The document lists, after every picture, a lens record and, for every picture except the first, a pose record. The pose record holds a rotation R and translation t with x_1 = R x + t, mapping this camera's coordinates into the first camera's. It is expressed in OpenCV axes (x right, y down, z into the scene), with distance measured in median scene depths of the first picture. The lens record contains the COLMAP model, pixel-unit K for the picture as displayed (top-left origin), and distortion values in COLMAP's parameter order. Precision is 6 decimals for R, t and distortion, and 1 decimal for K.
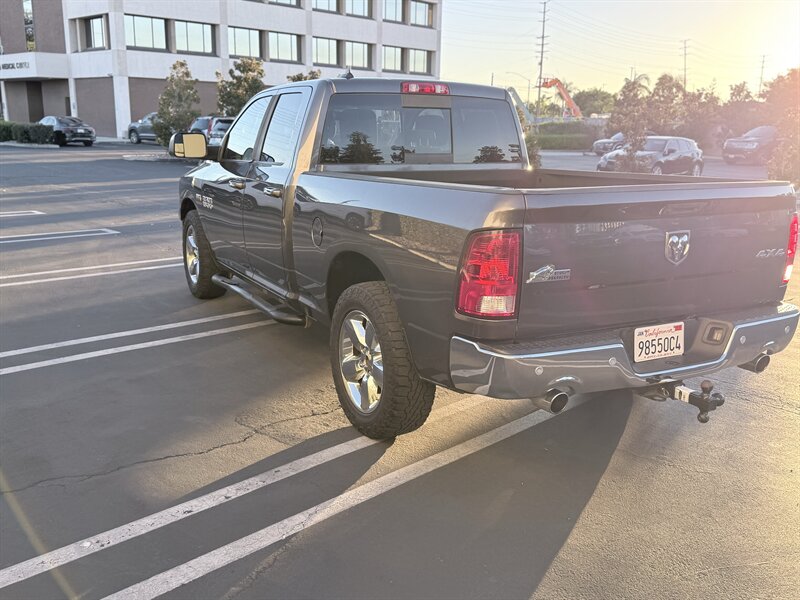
lens RADIAL K [[740.8, 0, 402.0], [0, 740.8, 298.1], [0, 0, 1]] dist [0.104876, -0.215225]
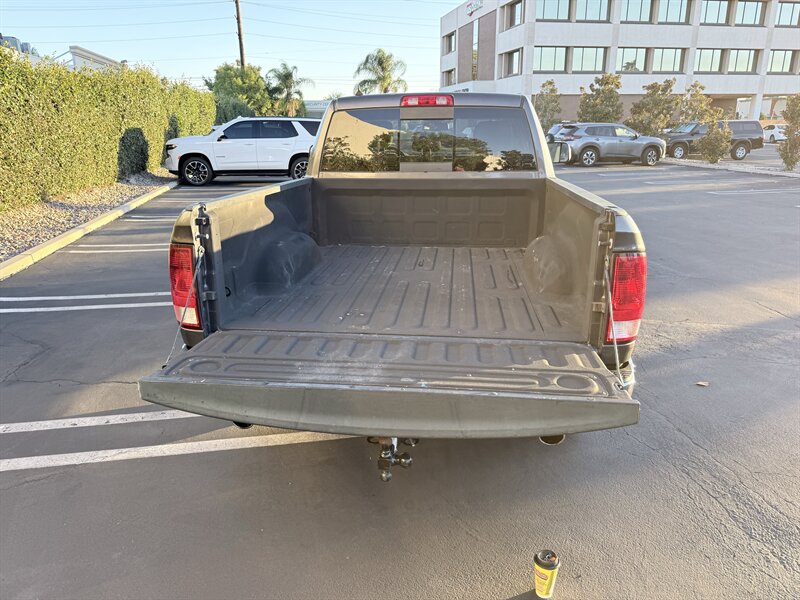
lens RADIAL K [[561.9, 0, 400.6], [0, 561.9, 297.5], [0, 0, 1]] dist [0.020748, -0.036193]
pose [[0.817803, 0.140684, -0.558037, 0.391658], [-0.105443, 0.989875, 0.095027, -0.058888], [0.565756, -0.018872, 0.824357, 0.243586]]
